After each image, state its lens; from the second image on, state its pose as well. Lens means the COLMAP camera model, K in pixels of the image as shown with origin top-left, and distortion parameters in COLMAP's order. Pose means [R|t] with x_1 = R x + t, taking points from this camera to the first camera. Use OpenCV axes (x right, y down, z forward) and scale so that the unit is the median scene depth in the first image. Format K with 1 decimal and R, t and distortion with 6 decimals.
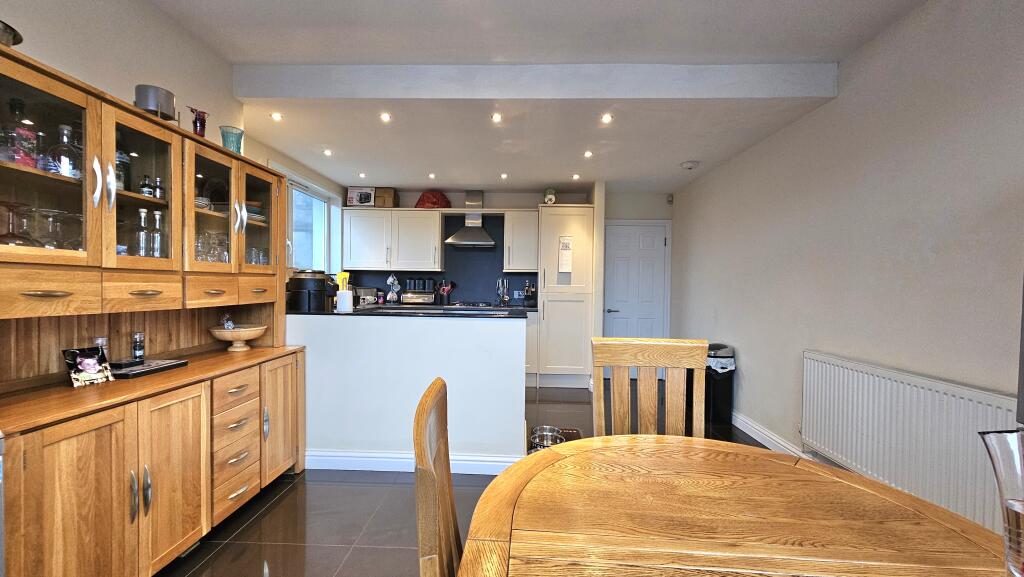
lens RADIAL K [[413.9, 0, 509.5], [0, 413.9, 288.3], [0, 0, 1]] dist [-0.000559, -0.000529]
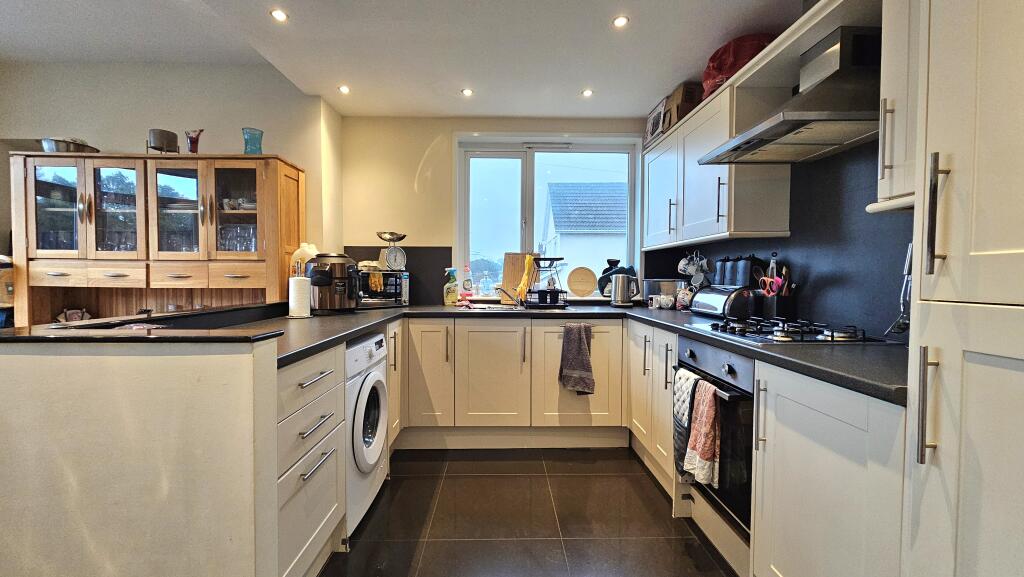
lens RADIAL K [[413.9, 0, 505.0], [0, 413.9, 290.6], [0, 0, 1]] dist [-0.000559, -0.000529]
pose [[0.038219, 0.020502, -0.999059, 0.222659], [-0.014988, 0.999689, 0.019941, 0.005371], [0.999157, 0.014212, 0.038514, 0.772404]]
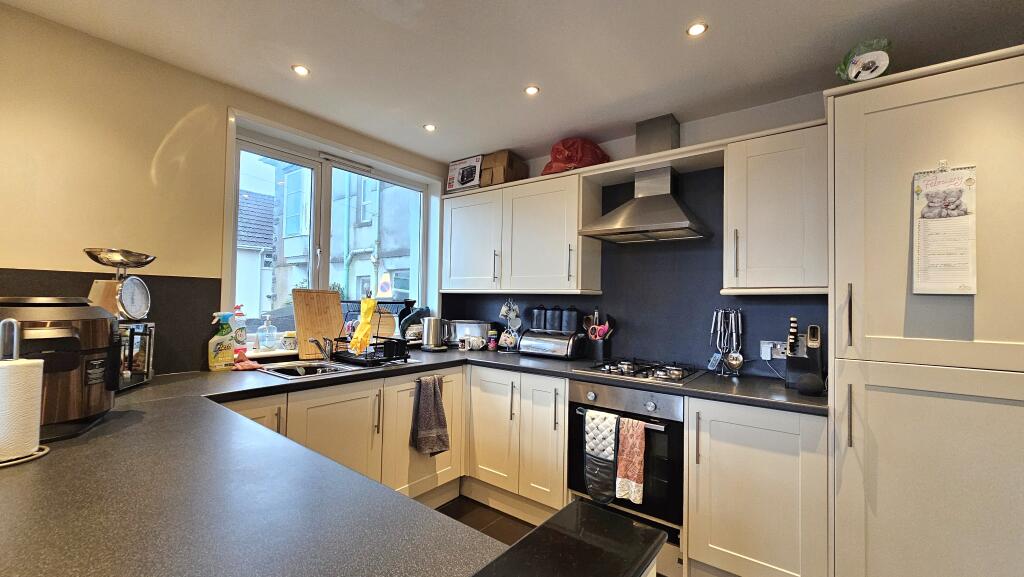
lens RADIAL K [[413.9, 0, 507.9], [0, 413.9, 289.1], [0, 0, 1]] dist [-0.000559, -0.000529]
pose [[0.800521, -0.016066, -0.599090, 0.060489], [-0.015586, 0.998744, -0.047611, -0.022288], [0.599103, 0.047451, 0.799265, 0.555098]]
